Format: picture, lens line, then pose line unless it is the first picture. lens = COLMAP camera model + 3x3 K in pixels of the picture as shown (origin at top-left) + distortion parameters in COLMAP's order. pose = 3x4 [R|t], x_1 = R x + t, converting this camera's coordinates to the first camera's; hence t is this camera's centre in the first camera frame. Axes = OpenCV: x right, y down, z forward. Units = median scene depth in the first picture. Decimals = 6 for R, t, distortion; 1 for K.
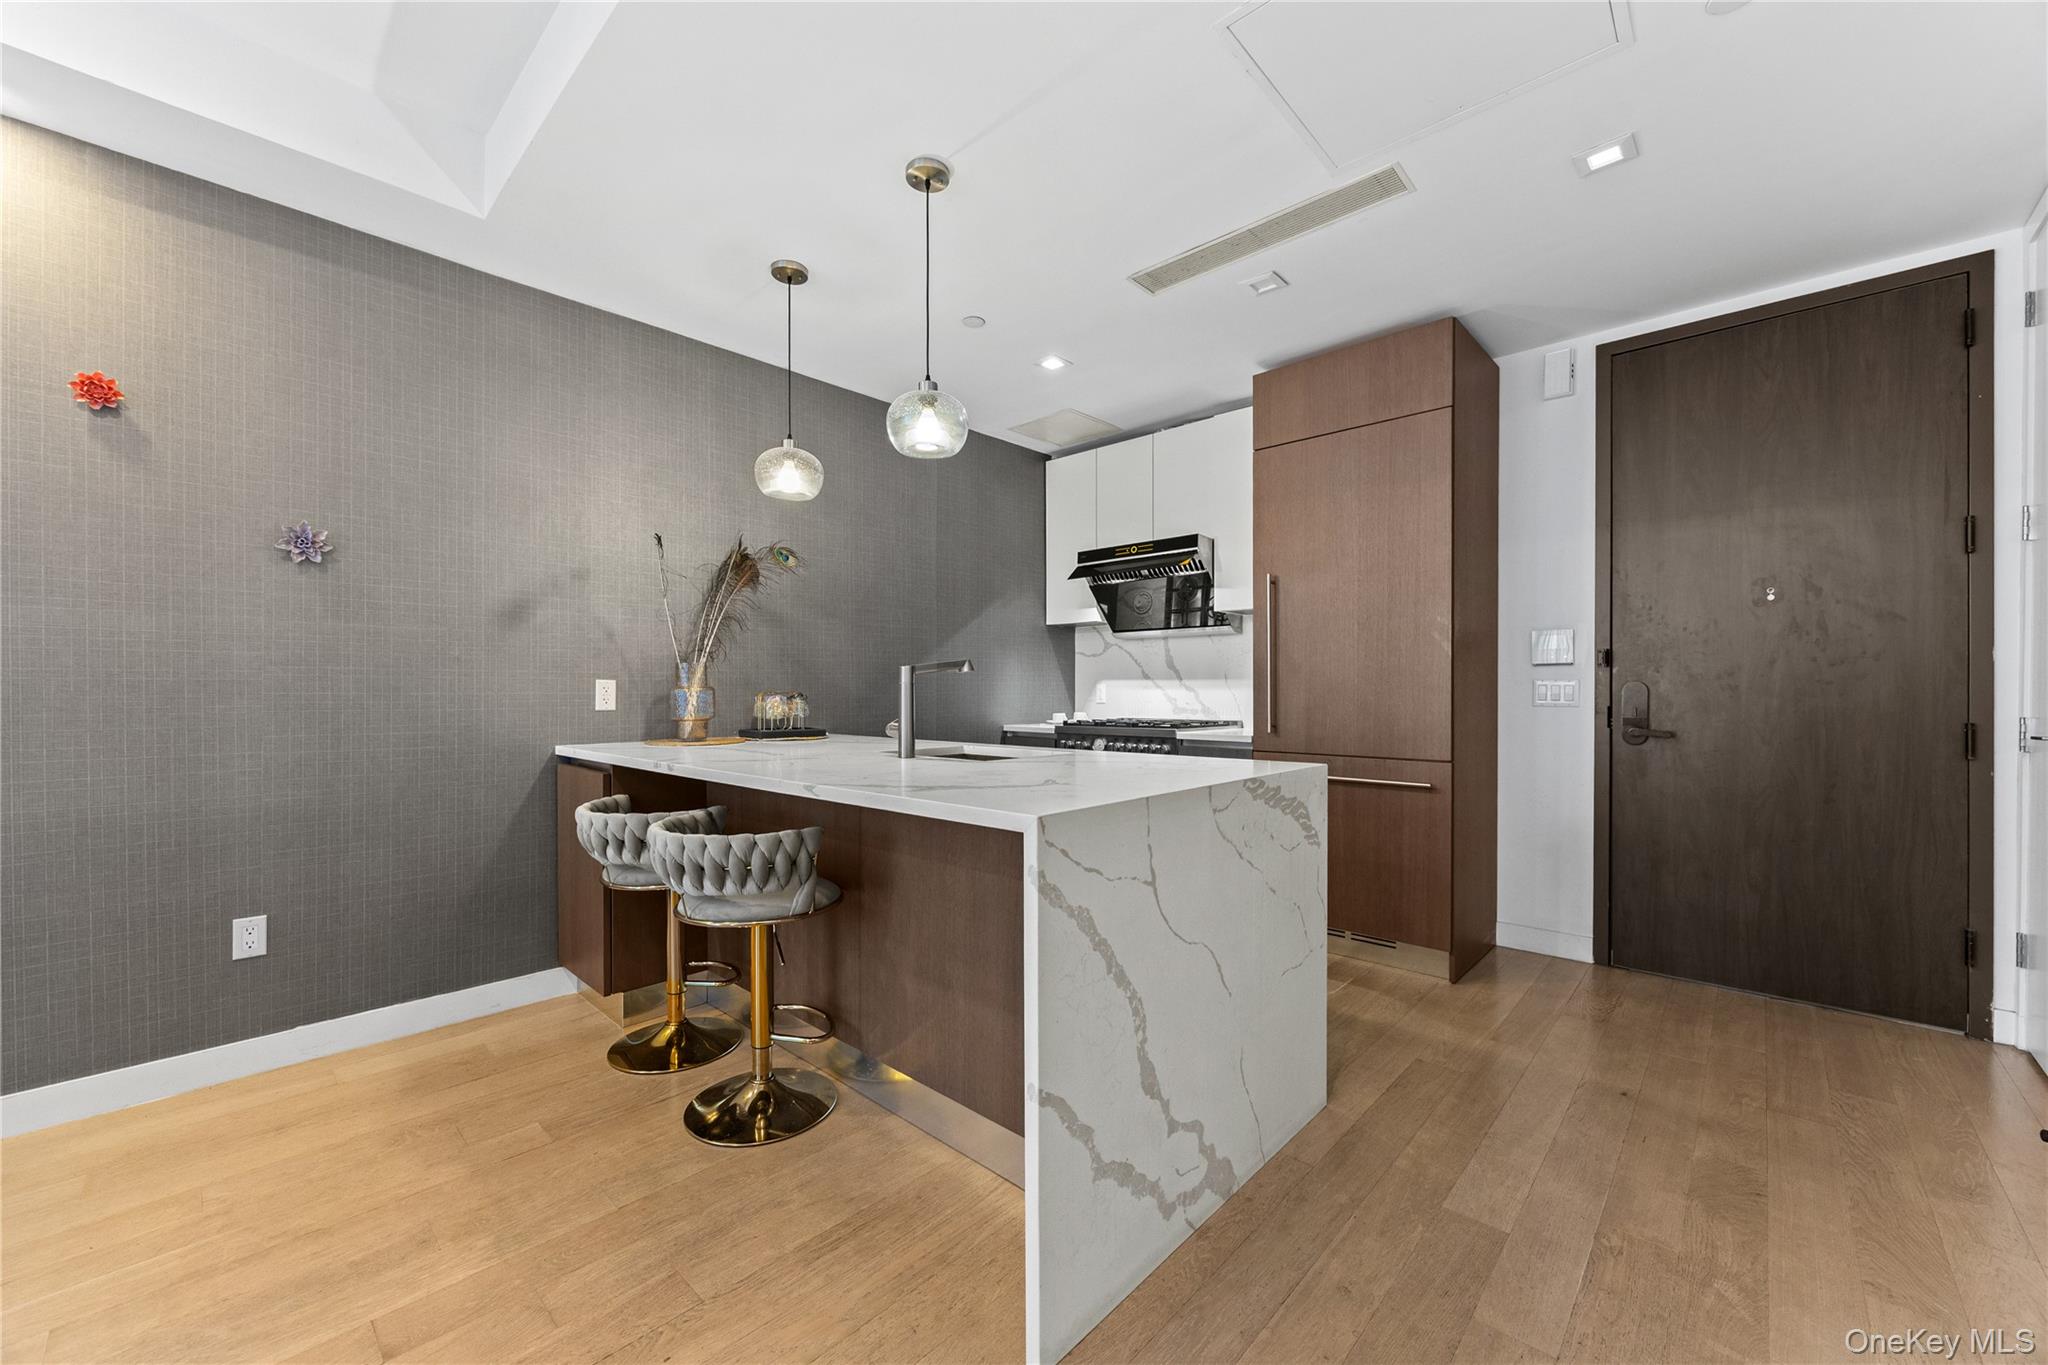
lens RADIAL K [[798.7, 0, 1023.4], [0, 798.7, 697.7], [0, 0, 1]] dist [-0.001222, -0.000126]
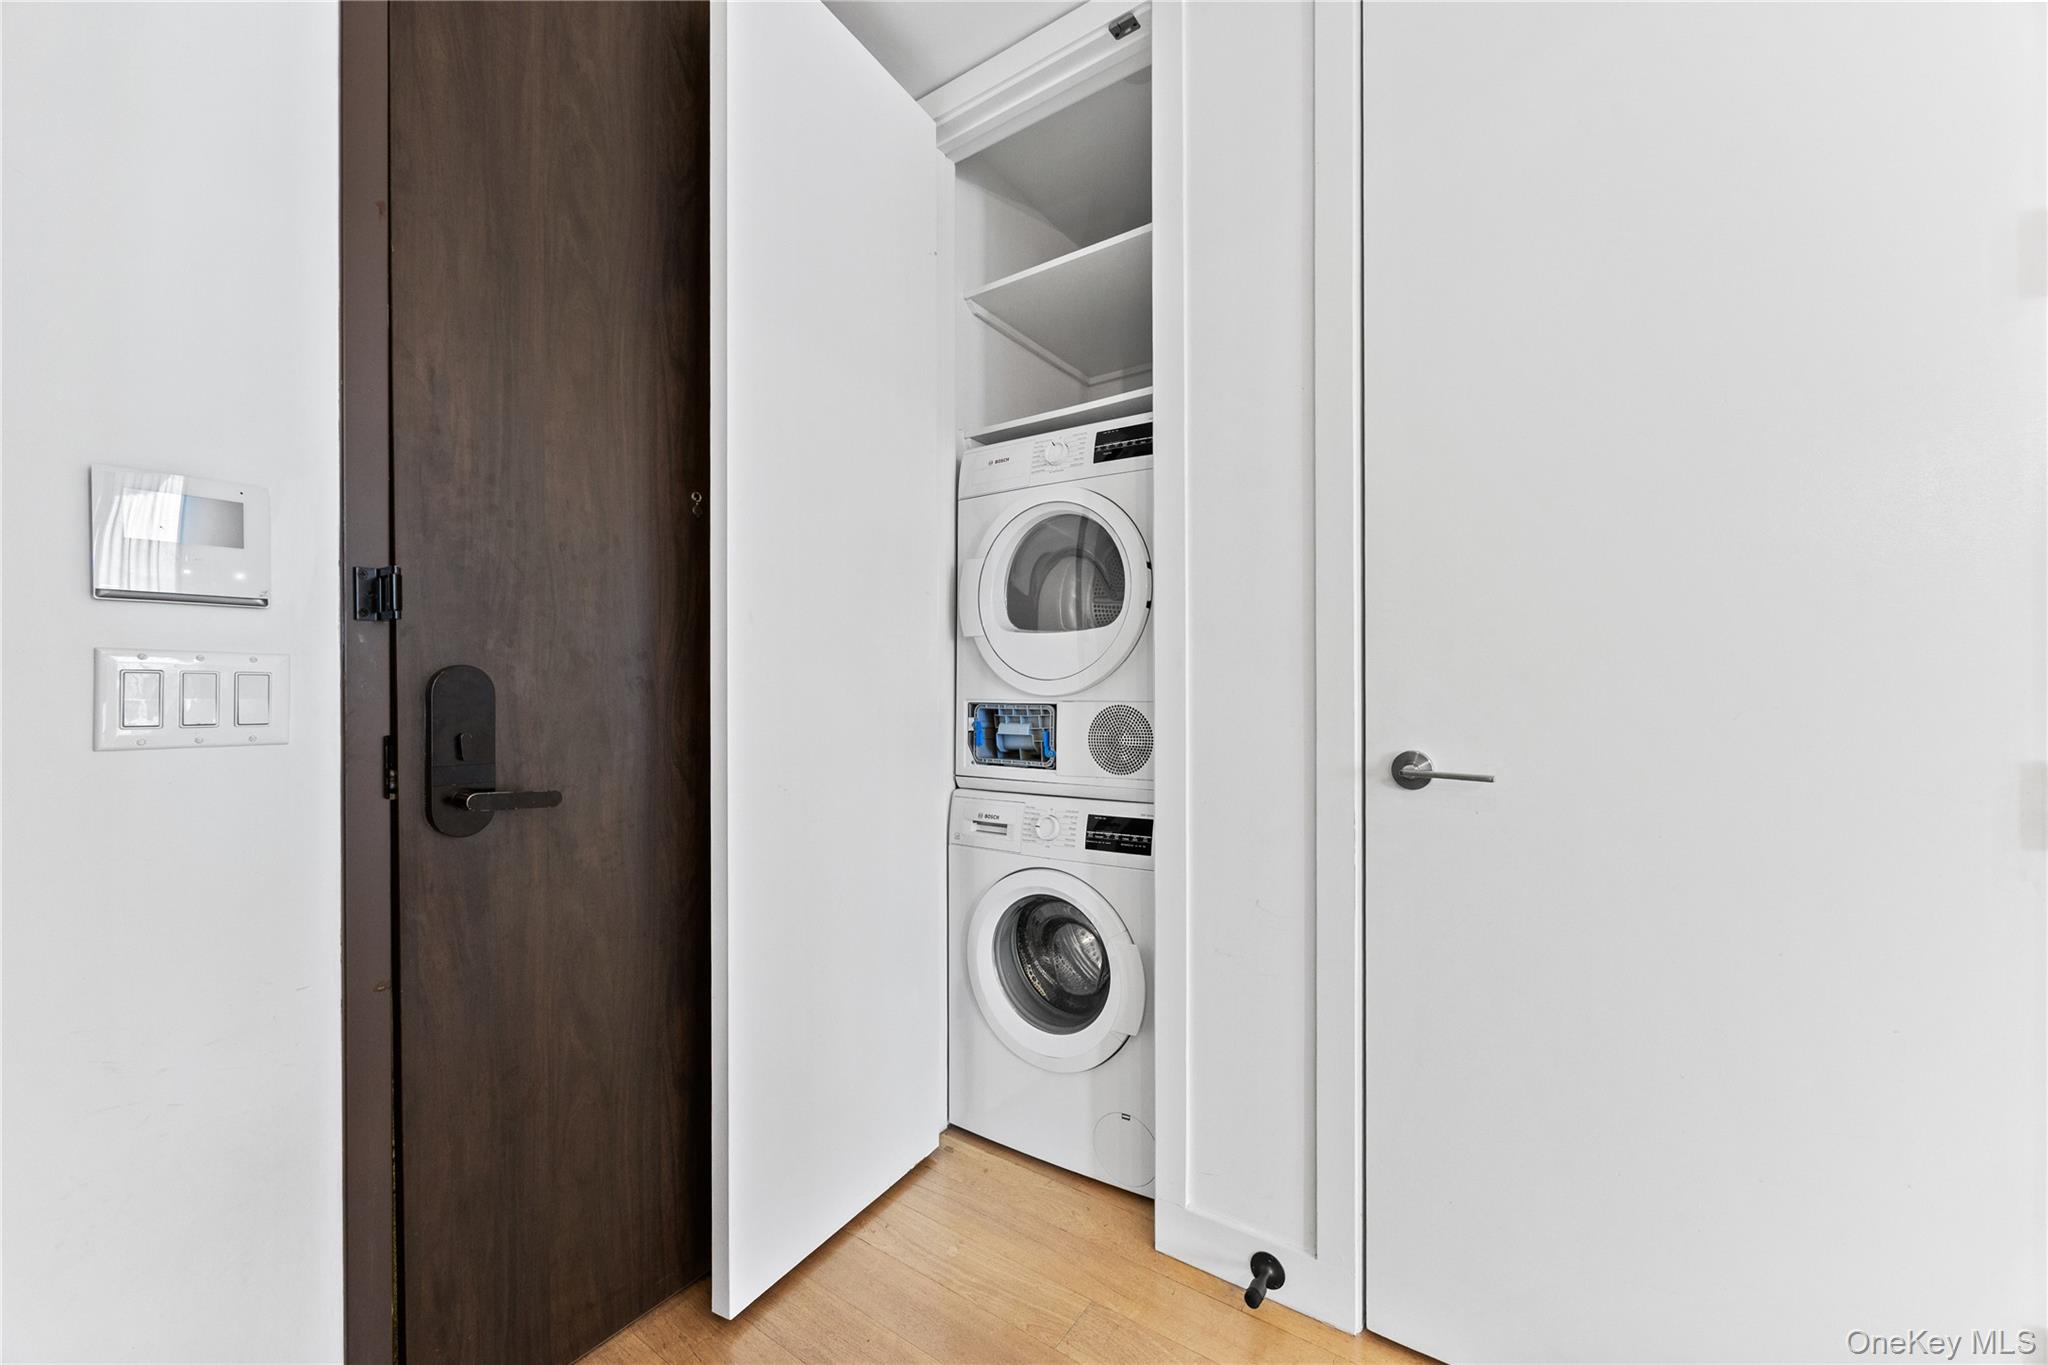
lens RADIAL K [[785.6, 0, 1017.7], [0, 785.6, 684.5], [0, 0, 1]] dist [-0.000508, -0.000113]
pose [[-0.150345, -0.000375, 0.988634, 0.380195], [0.008263, 0.999965, 0.001636, -0.010725], [-0.988599, 0.008415, -0.150336, 0.831126]]
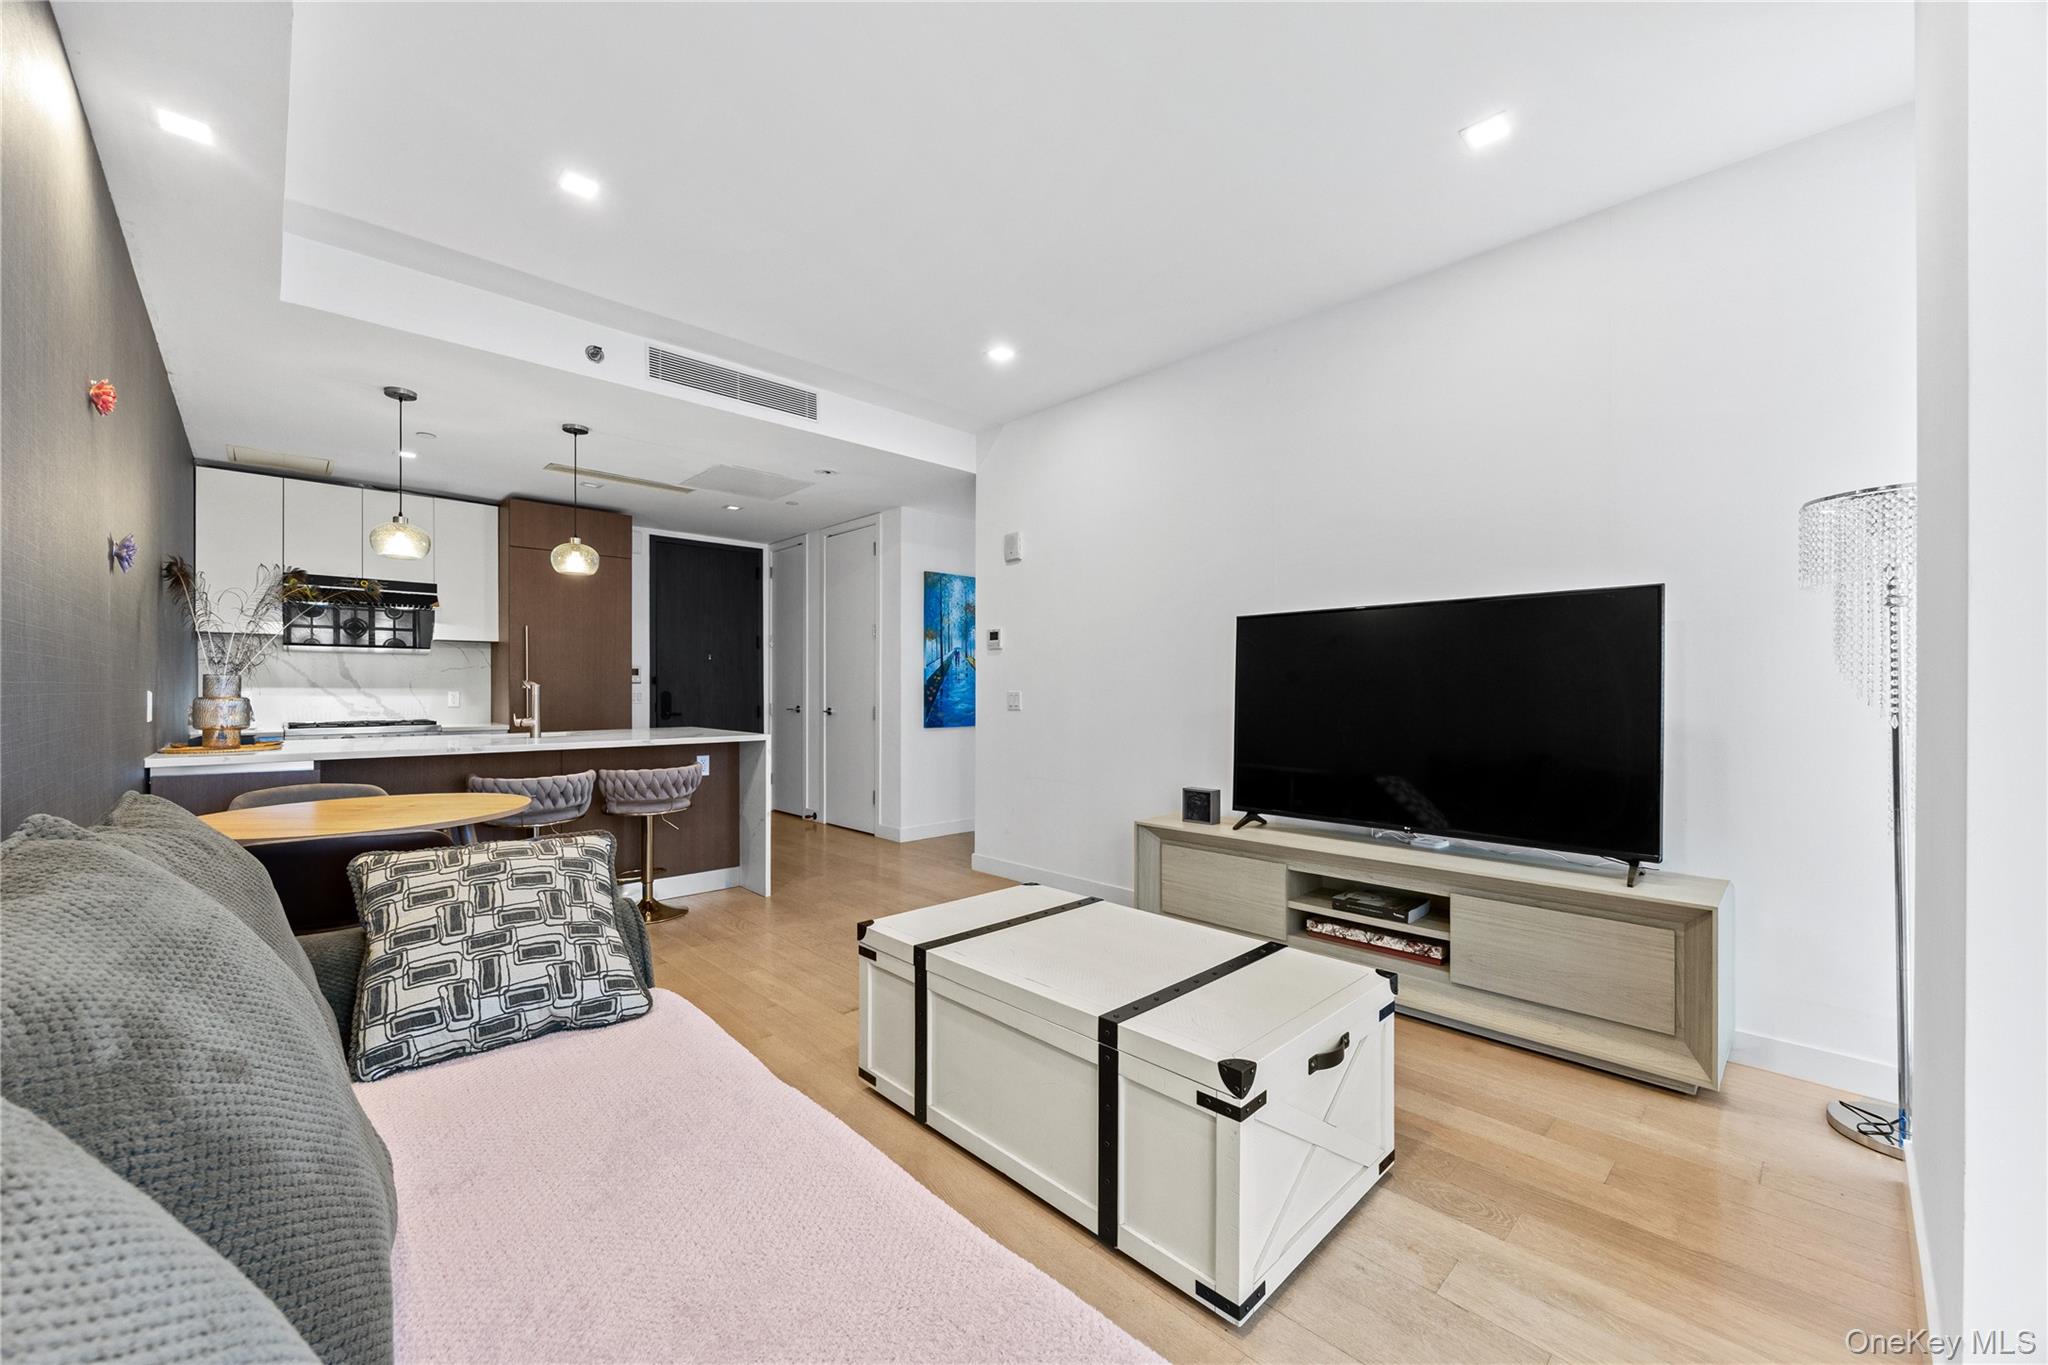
lens RADIAL K [[785.6, 0, 1017.7], [0, 785.6, 684.5], [0, 0, 1]] dist [-0.000508, -0.000113]
pose [[0.059118, 0.007013, 0.998226, -1.433281], [0.009809, 0.999923, -0.007606, -0.014306], [-0.998203, 0.010241, 0.059045, -0.119928]]
